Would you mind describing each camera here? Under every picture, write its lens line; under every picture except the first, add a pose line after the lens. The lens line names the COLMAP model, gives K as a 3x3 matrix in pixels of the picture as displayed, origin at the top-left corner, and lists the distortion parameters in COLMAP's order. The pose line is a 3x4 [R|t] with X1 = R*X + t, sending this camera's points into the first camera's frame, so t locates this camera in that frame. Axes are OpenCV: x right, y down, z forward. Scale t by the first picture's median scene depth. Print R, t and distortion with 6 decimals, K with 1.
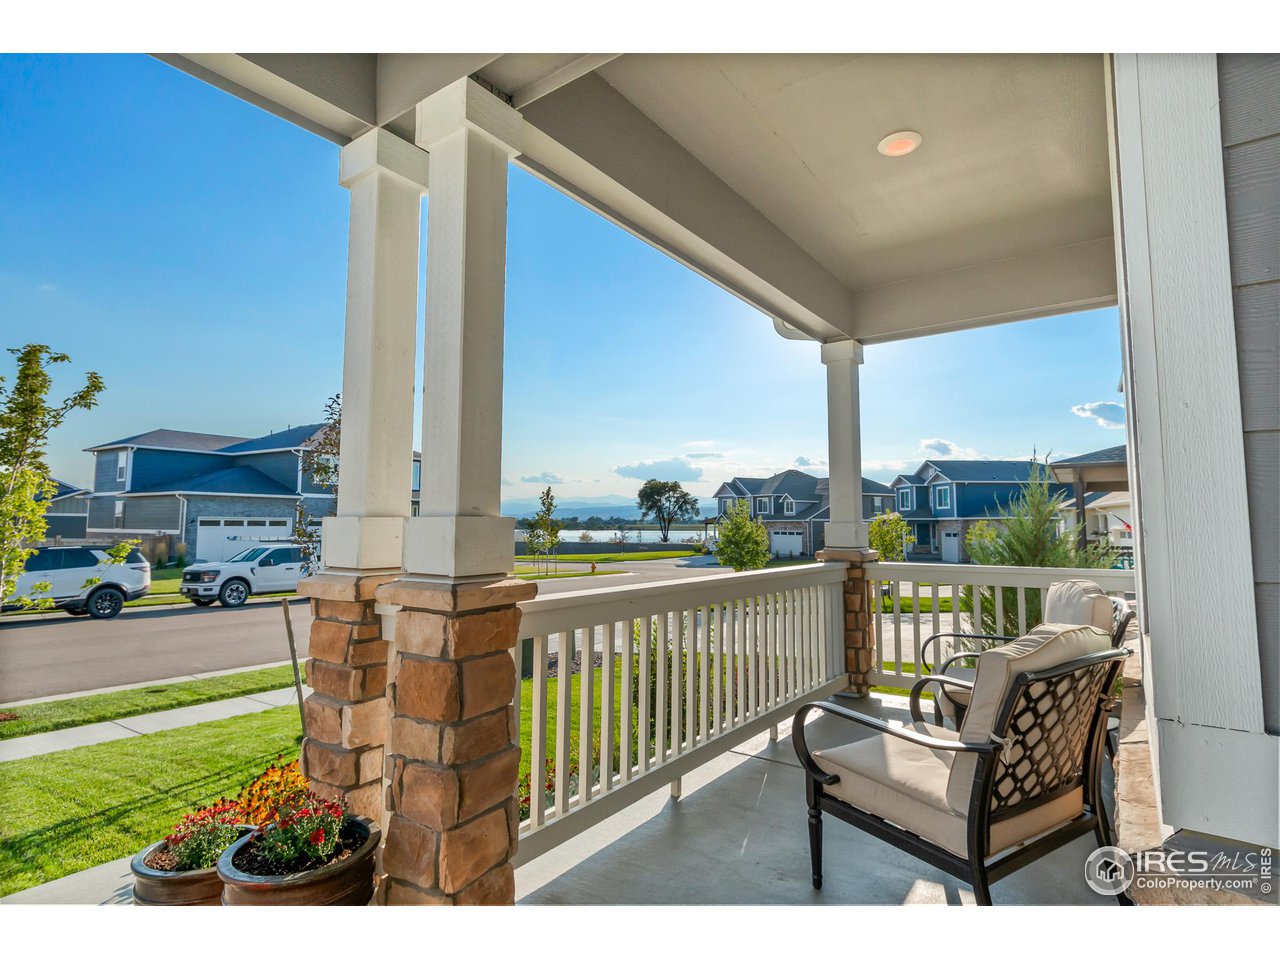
lens RADIAL K [[663.8, 0, 636.0], [0, 663.8, 471.7], [0, 0, 1]] dist [0.000479, -0.001115]
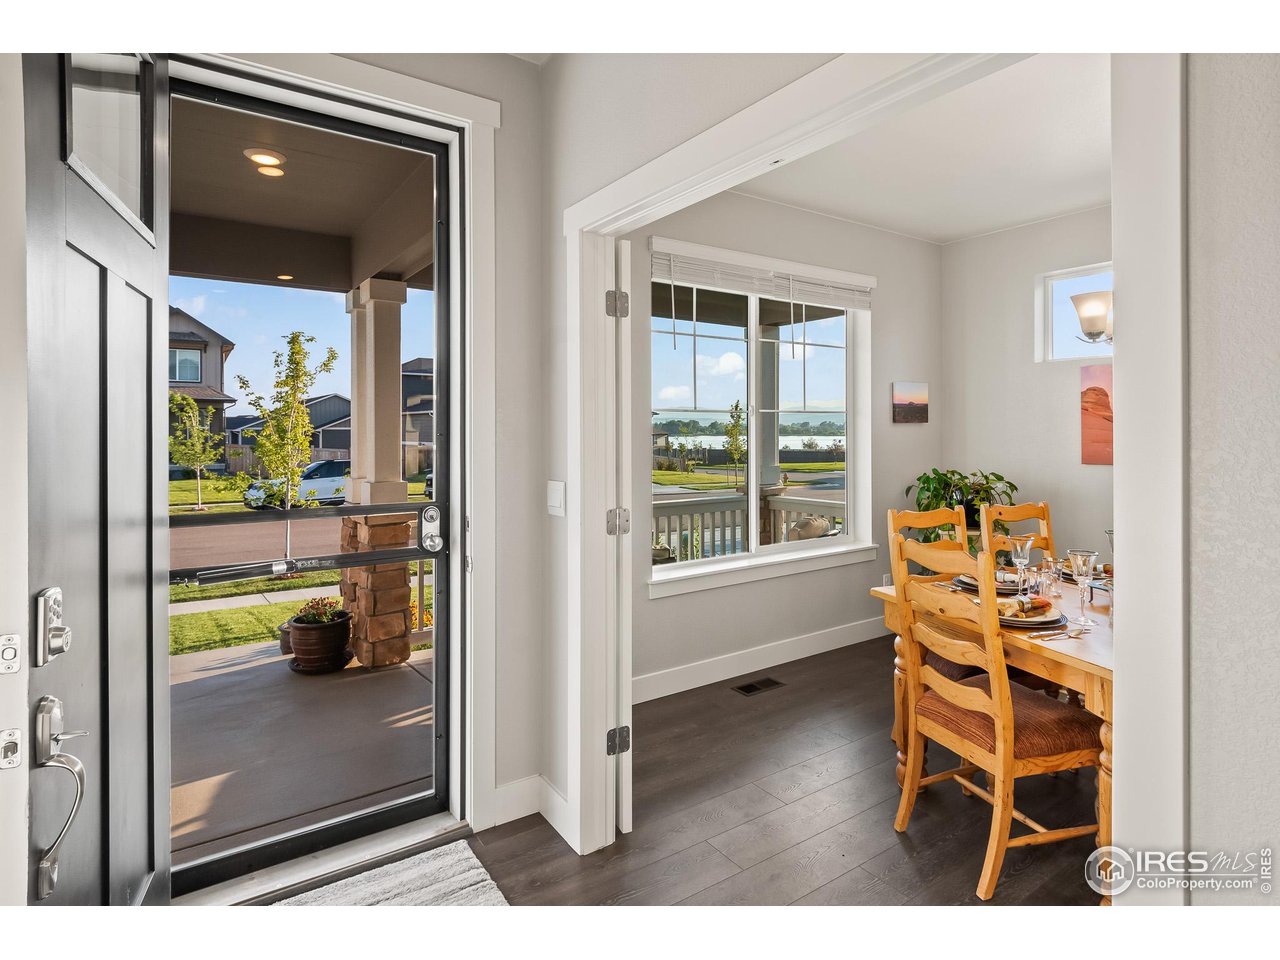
lens RADIAL K [[678.0, 0, 641.0], [0, 678.0, 436.8], [0, 0, 1]] dist [0.002491, -0.000068]
pose [[0.945416, -0.002020, -0.325860, 0.312019], [0.031074, 0.995983, 0.083980, -0.058680], [0.324381, -0.089522, 0.941681, -0.197807]]
